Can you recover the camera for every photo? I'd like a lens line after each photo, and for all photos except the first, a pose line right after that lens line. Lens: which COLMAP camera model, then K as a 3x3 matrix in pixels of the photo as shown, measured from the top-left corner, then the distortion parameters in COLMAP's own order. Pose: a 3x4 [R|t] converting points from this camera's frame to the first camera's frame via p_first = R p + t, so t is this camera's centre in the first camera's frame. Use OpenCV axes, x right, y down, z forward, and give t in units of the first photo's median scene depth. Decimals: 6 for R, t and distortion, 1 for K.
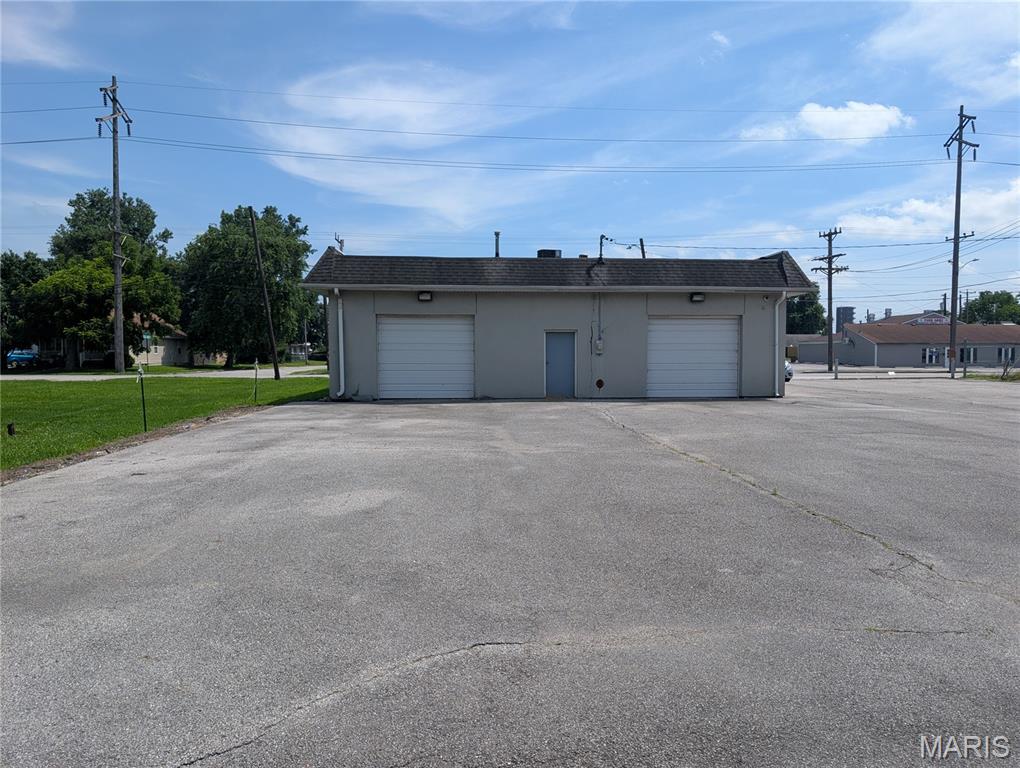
lens RADIAL K [[766.6, 0, 510.0], [0, 766.6, 384.0], [0, 0, 1]] dist [0.011454, -0.000102]
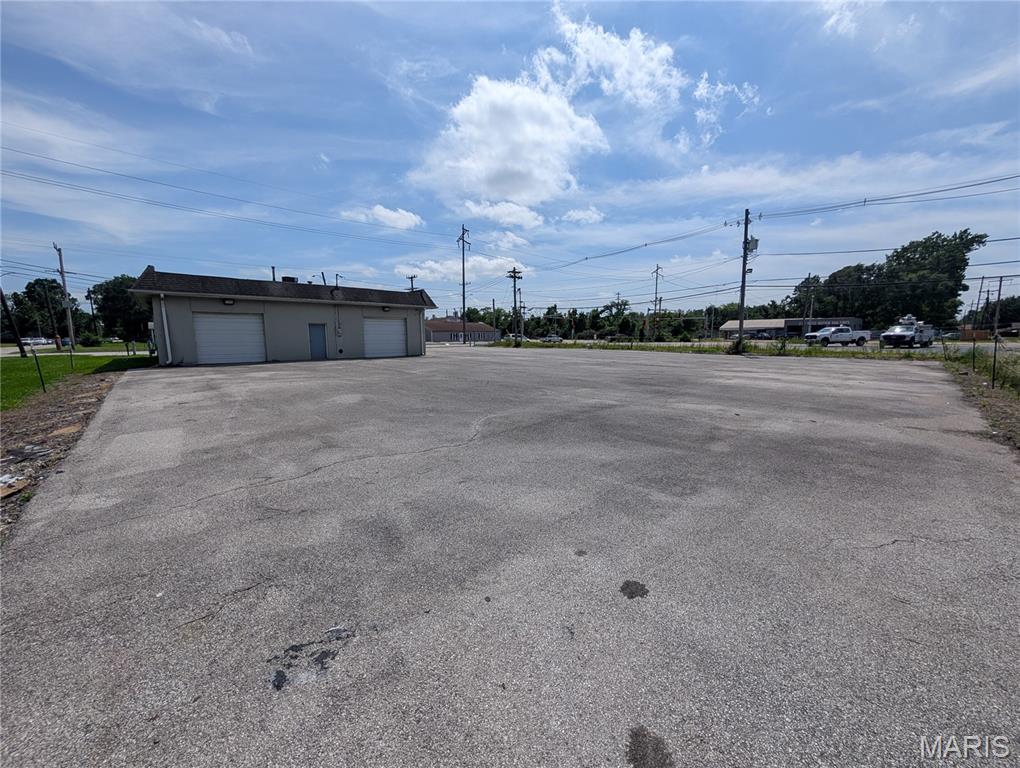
lens RADIAL K [[393.0, 0, 509.3], [0, 393.0, 407.6], [0, 0, 1]] dist [-0.001999, -0.000135]
pose [[0.782007, -0.114153, 0.612726, -0.146421], [0.026450, 0.988277, 0.150362, 0.001870], [-0.622708, -0.101377, 0.775859, -0.060291]]
